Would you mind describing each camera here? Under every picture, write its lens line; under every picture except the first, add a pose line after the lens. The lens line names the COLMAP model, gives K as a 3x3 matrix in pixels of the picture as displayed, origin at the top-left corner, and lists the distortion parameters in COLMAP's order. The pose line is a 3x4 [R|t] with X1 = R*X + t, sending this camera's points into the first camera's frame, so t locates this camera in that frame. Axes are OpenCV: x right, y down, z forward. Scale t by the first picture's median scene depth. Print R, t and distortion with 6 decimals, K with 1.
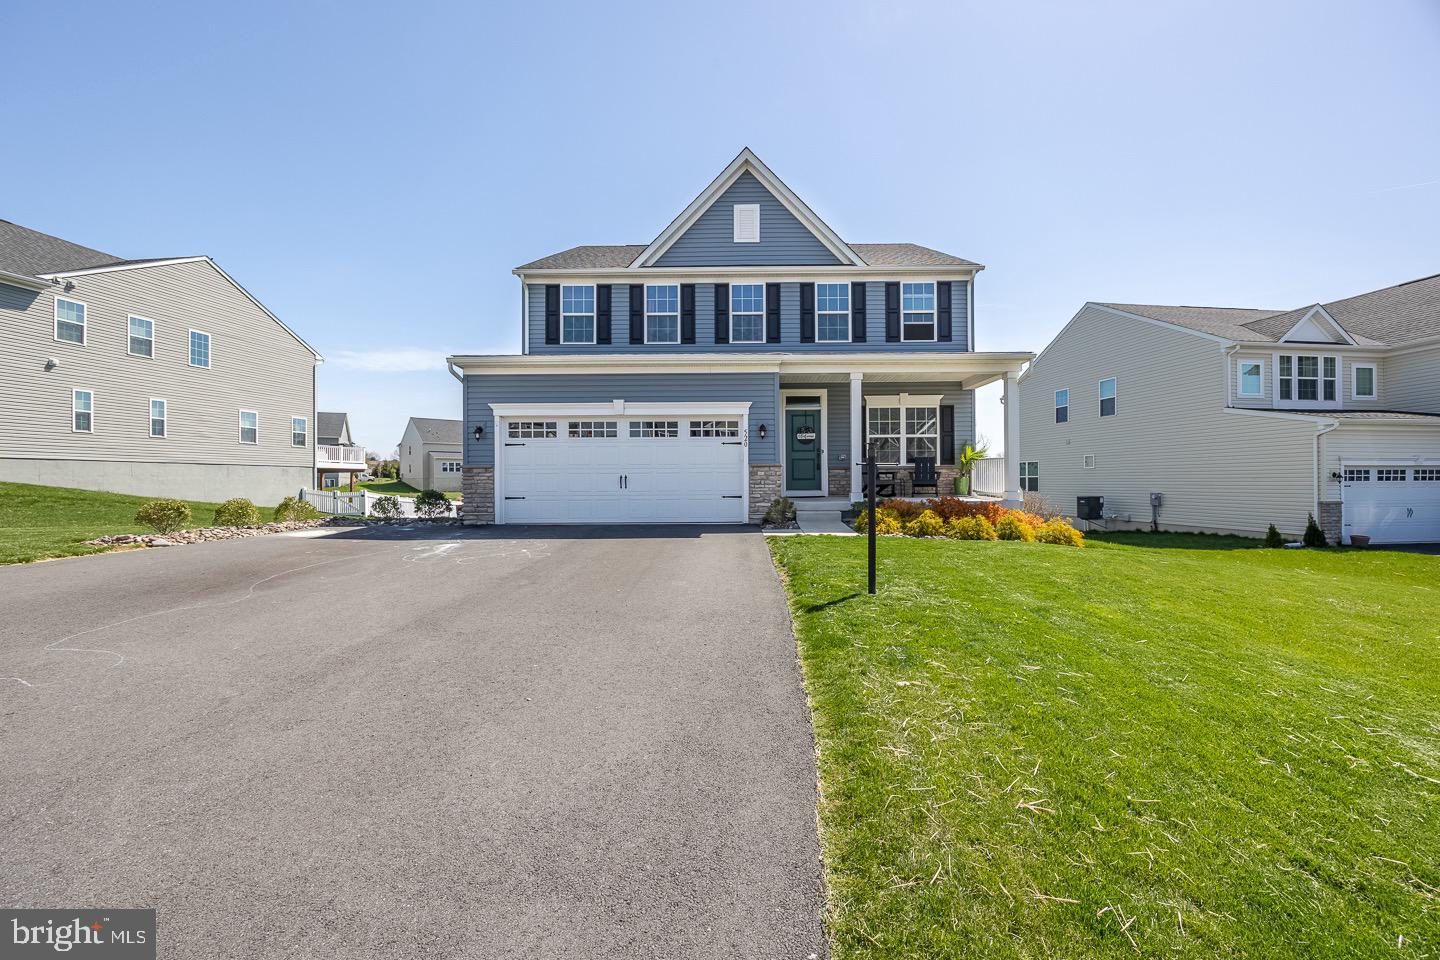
lens RADIAL K [[580.7, 0, 720.0], [0, 580.7, 480.0], [0, 0, 1]] dist [0.002201, 0.000170]
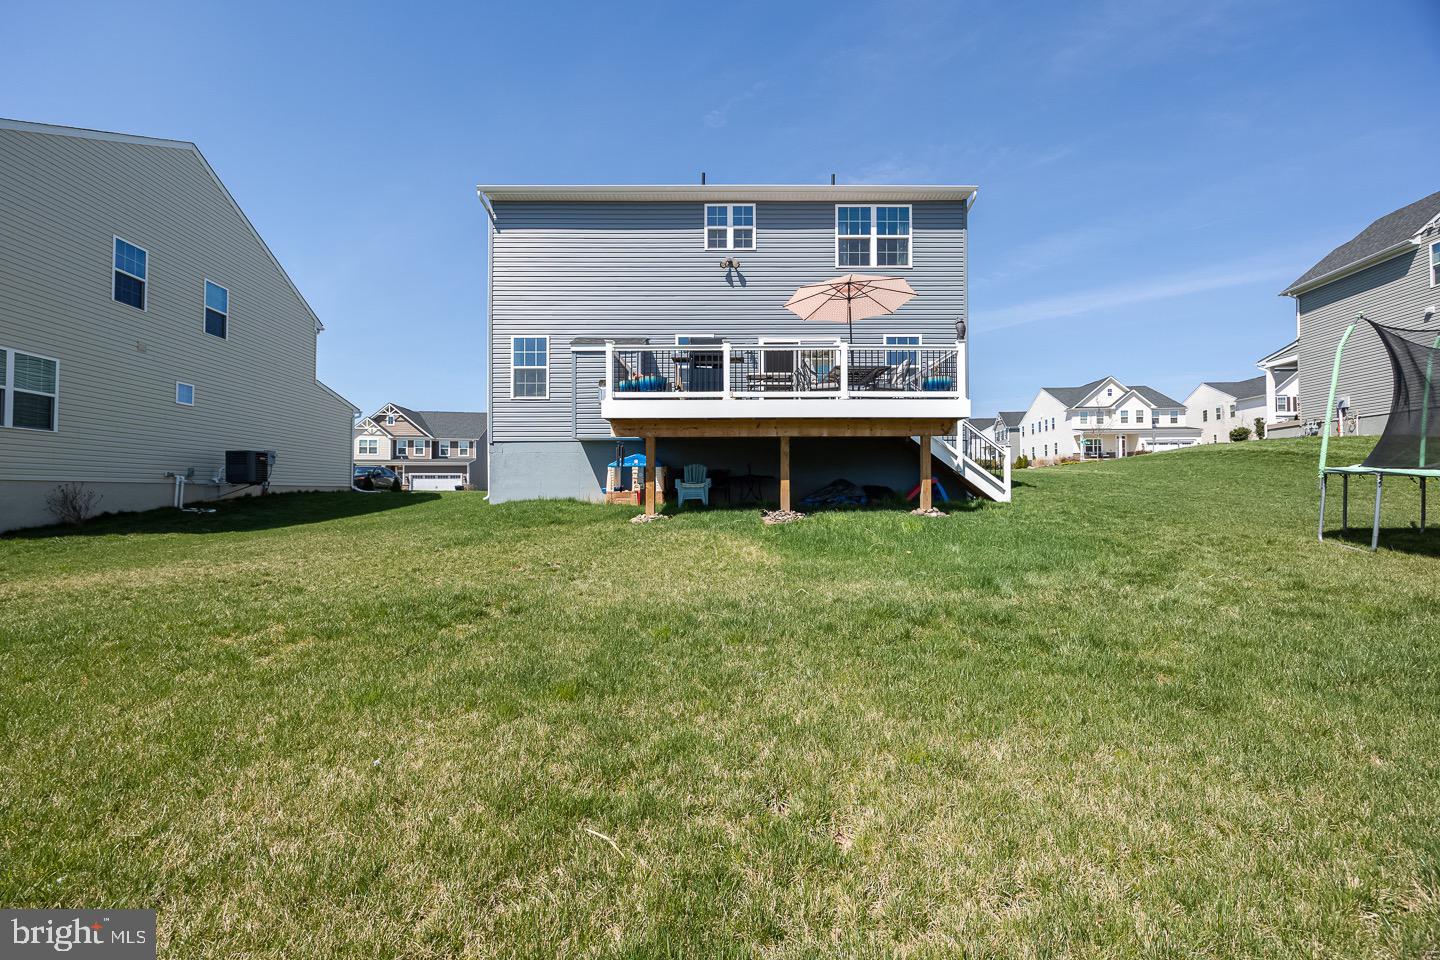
lens RADIAL K [[580.7, 0, 720.0], [0, 580.7, 480.0], [0, 0, 1]] dist [0.002201, 0.000170]
pose [[-0.999743, 0.009203, 0.020730, 0.059129], [0.008905, 0.999856, -0.014448, 0.087664], [-0.020860, -0.014259, -0.999681, 1.913482]]
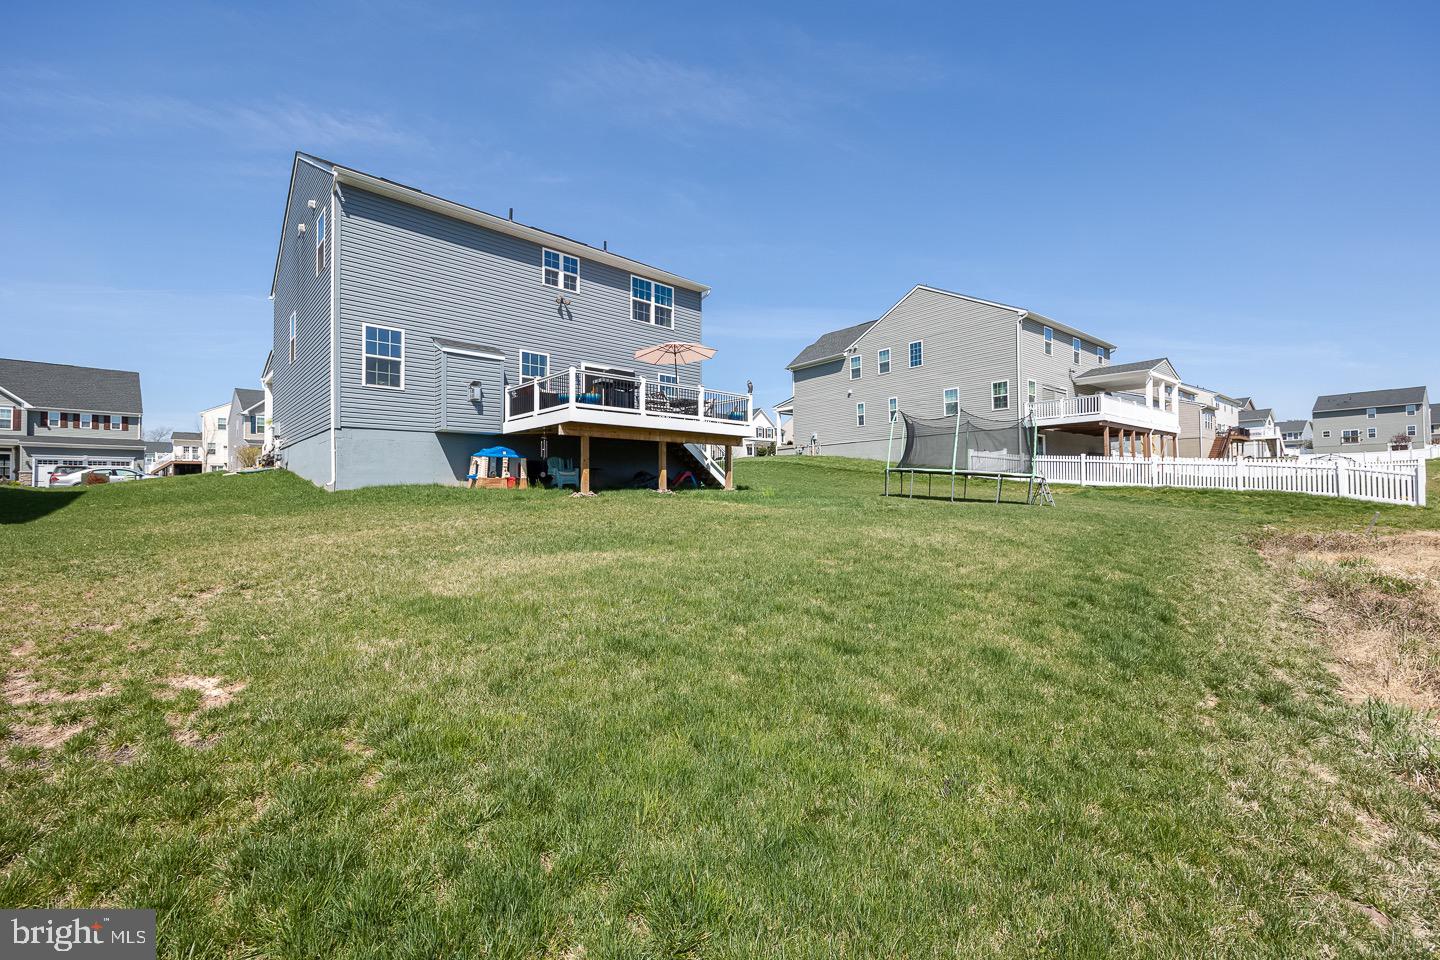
lens RADIAL K [[580.7, 0, 720.0], [0, 580.7, 480.0], [0, 0, 1]] dist [0.002201, 0.000170]
pose [[-0.746468, -0.002872, -0.665415, 0.432952], [0.007483, 0.999891, -0.012710, 0.103428], [0.665379, -0.014467, -0.746366, 2.026537]]
